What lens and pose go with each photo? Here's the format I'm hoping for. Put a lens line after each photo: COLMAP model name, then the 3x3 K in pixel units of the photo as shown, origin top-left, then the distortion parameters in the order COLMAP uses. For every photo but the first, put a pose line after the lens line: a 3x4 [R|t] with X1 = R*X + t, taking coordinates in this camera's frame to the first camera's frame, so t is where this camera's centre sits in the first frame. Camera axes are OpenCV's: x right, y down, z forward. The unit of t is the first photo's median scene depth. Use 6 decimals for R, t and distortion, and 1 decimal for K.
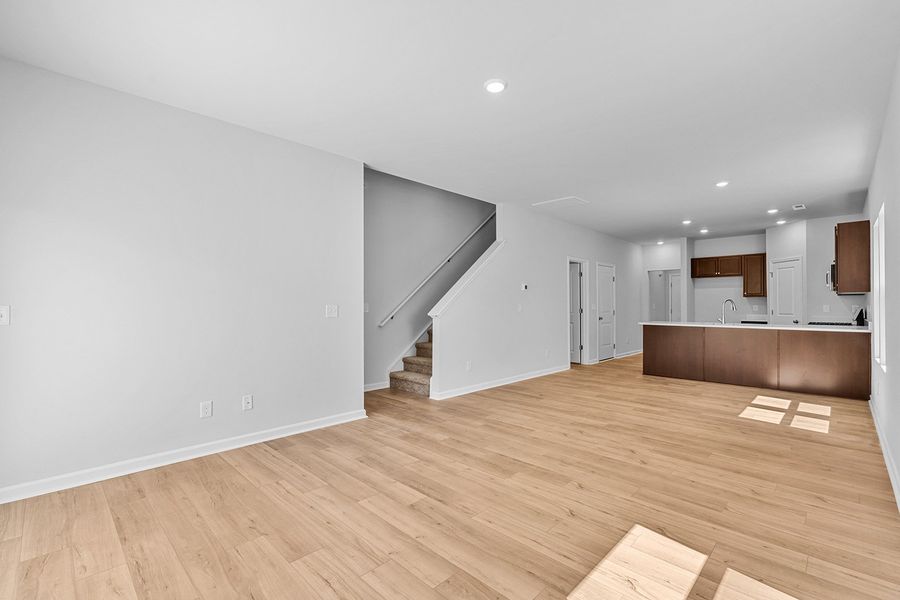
lens RADIAL K [[400.6, 0, 449.3], [0, 400.6, 299.9], [0, 0, 1]] dist [-0.006239, 0.000186]
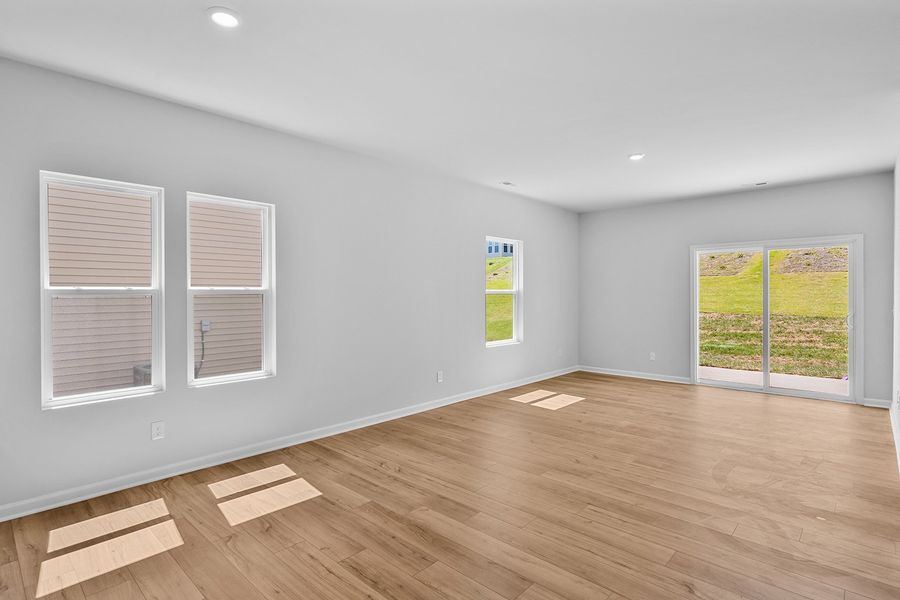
lens RADIAL K [[450.5, 0, 444.5], [0, 450.5, 298.9], [0, 0, 1]] dist [-0.012070, 0.000040]
pose [[-0.999829, 0.000785, -0.018469, 0.598712], [0.000816, 0.999998, -0.001662, -0.007571], [0.018467, -0.001677, -0.999828, 1.854339]]
